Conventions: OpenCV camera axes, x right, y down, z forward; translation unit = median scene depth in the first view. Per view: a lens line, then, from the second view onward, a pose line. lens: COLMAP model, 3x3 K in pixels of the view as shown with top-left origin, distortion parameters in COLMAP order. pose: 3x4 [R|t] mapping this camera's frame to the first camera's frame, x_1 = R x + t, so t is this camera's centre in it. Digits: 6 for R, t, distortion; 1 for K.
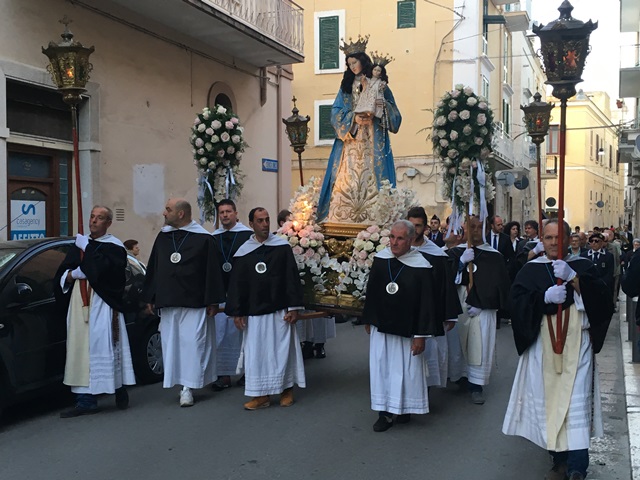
lens RADIAL K [[795.0, 0, 327.6], [0, 795.0, 242.9], [0, 0, 1]] dist [0.050829, 0.000000]
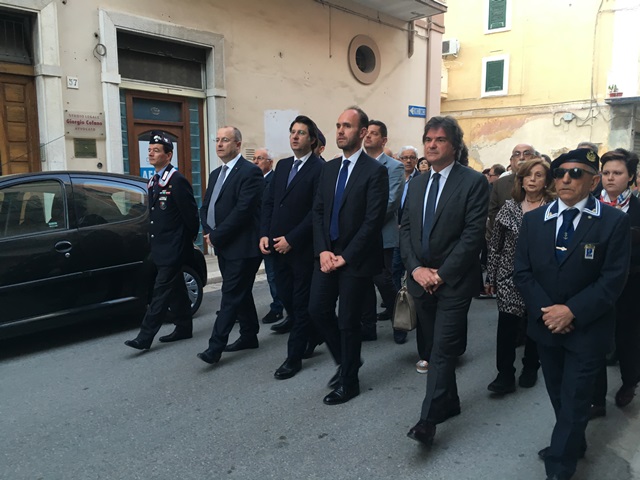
lens RADIAL K [[555.3, 0, 321.1], [0, 555.3, 244.7], [0, 0, 1]] dist [0.041518, -0.014536]
pose [[0.939631, 0.045780, -0.339112, 0.126493], [-0.006392, 0.993185, 0.116370, 0.000192], [0.342129, -0.107178, 0.933521, 0.301121]]
